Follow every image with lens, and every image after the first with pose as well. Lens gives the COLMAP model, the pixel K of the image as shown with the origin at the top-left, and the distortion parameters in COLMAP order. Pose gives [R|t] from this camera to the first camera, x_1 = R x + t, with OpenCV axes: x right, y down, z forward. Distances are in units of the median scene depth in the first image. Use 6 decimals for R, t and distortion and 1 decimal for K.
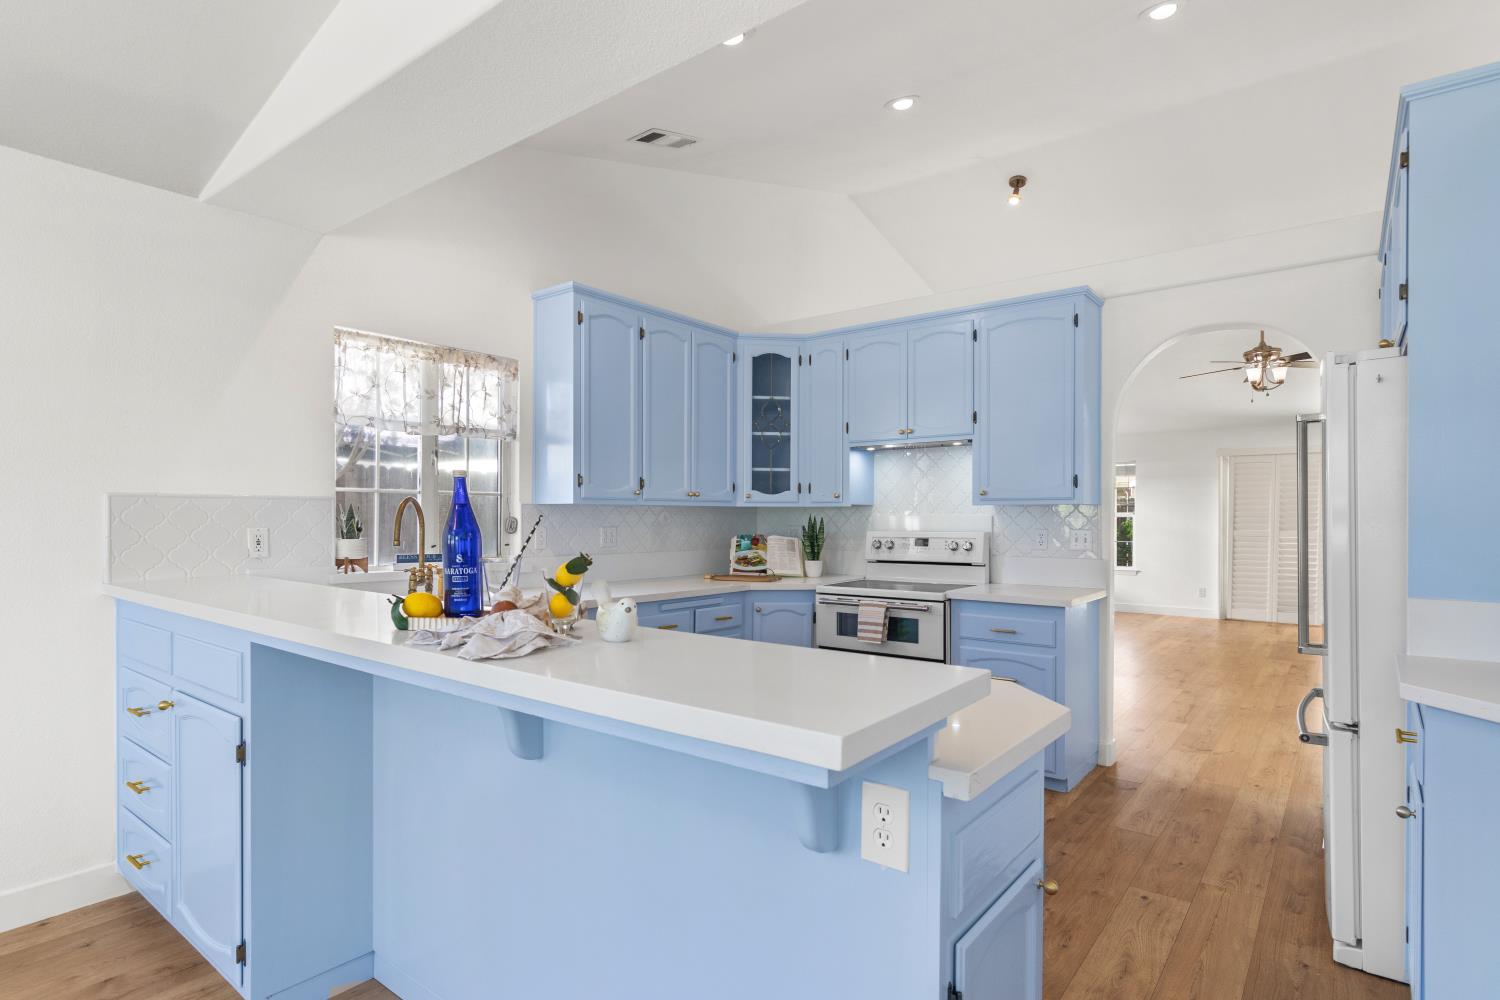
lens RADIAL K [[772.7, 0, 751.1], [0, 772.7, 514.3], [0, 0, 1]] dist [-0.002052, -0.000047]
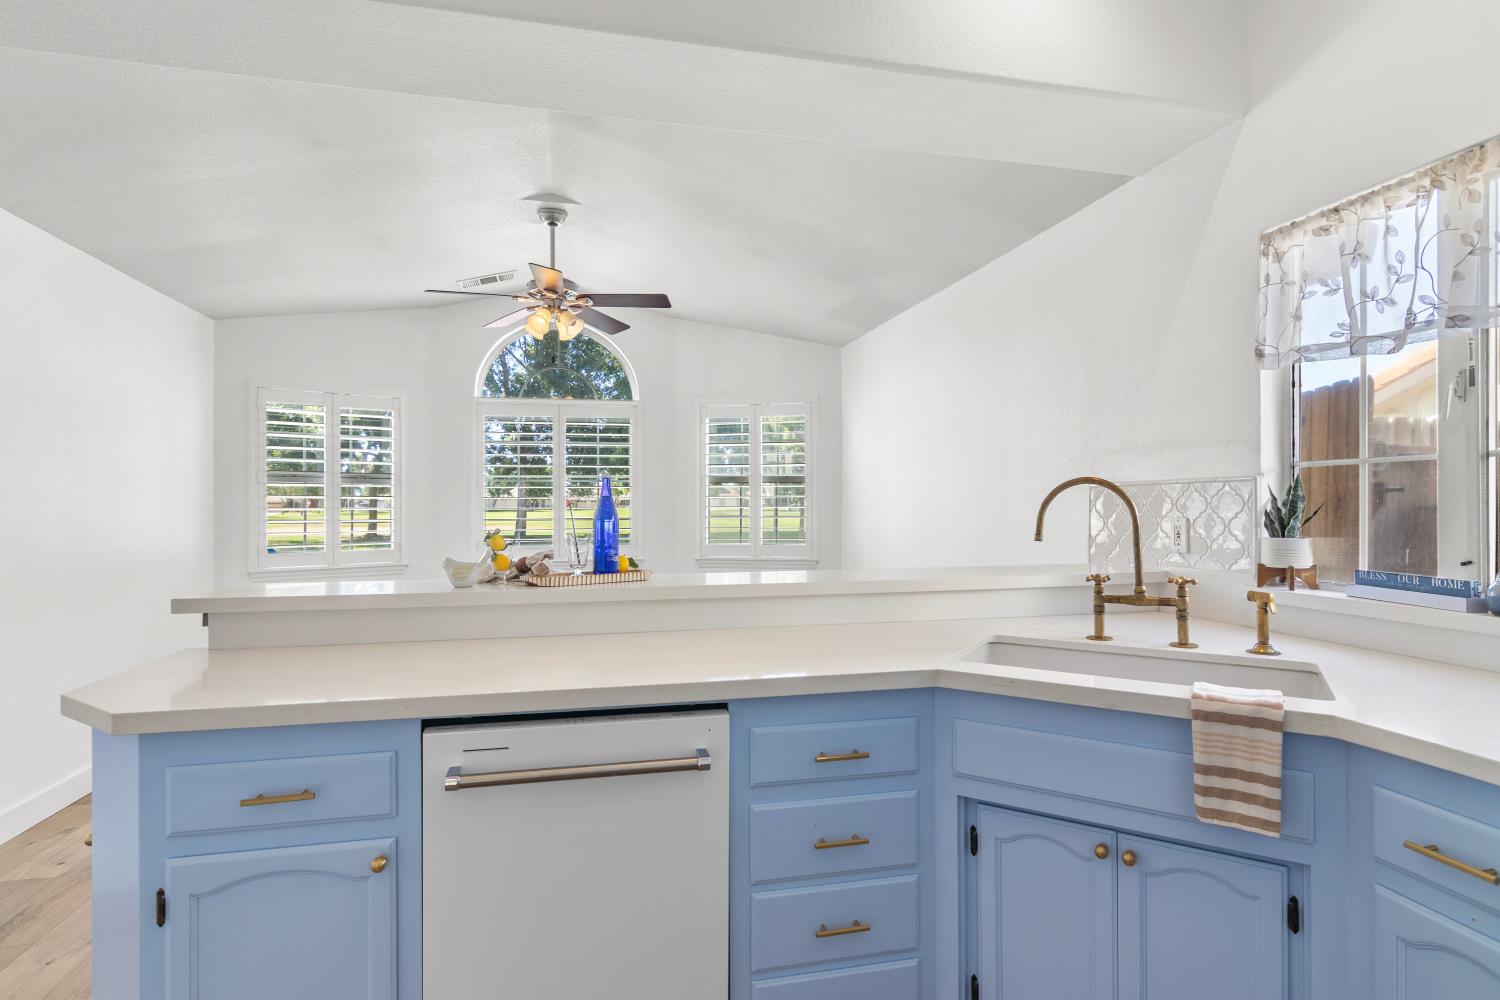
lens RADIAL K [[761.6, 0, 750.0], [0, 761.6, 500.0], [0, 0, 1]] dist [-0.000580, -0.000709]
pose [[-0.628025, -0.012311, -0.778096, 0.258485], [-0.000435, 0.999880, -0.015469, 0.008059], [0.778193, -0.009376, -0.627955, 0.984708]]
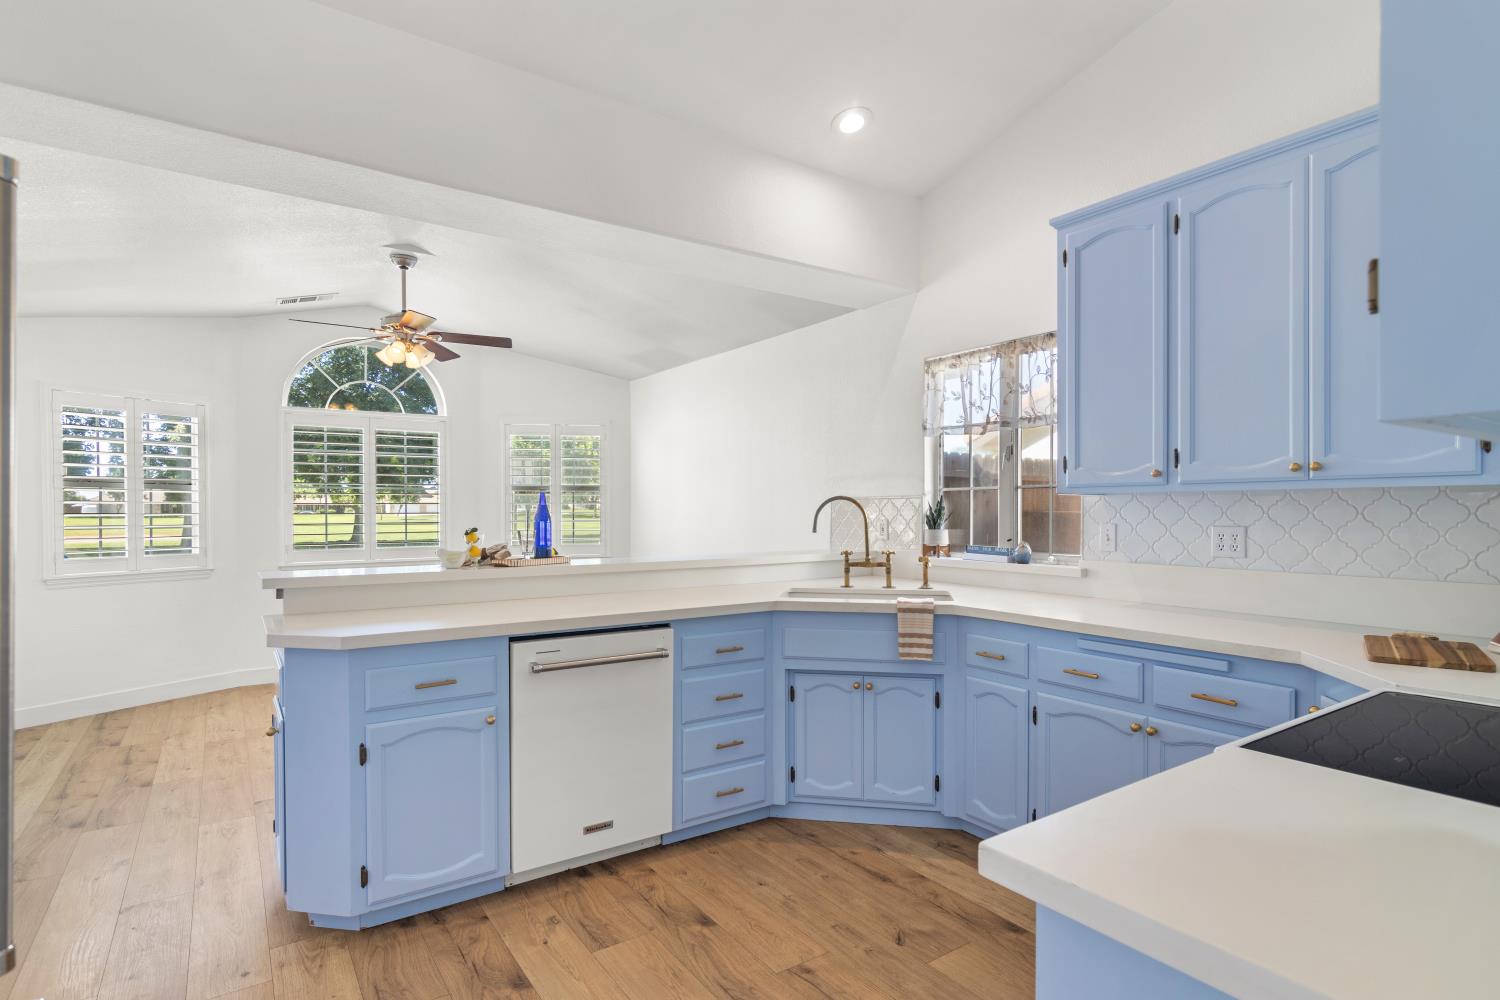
lens RADIAL K [[770.7, 0, 754.1], [0, 770.7, 510.3], [0, 0, 1]] dist [-0.004084, -0.000564]
pose [[-0.296431, -0.007808, -0.955022, 0.673743], [0.001765, 0.999960, -0.008724, 0.009857], [0.955053, -0.004272, -0.296405, 1.015948]]
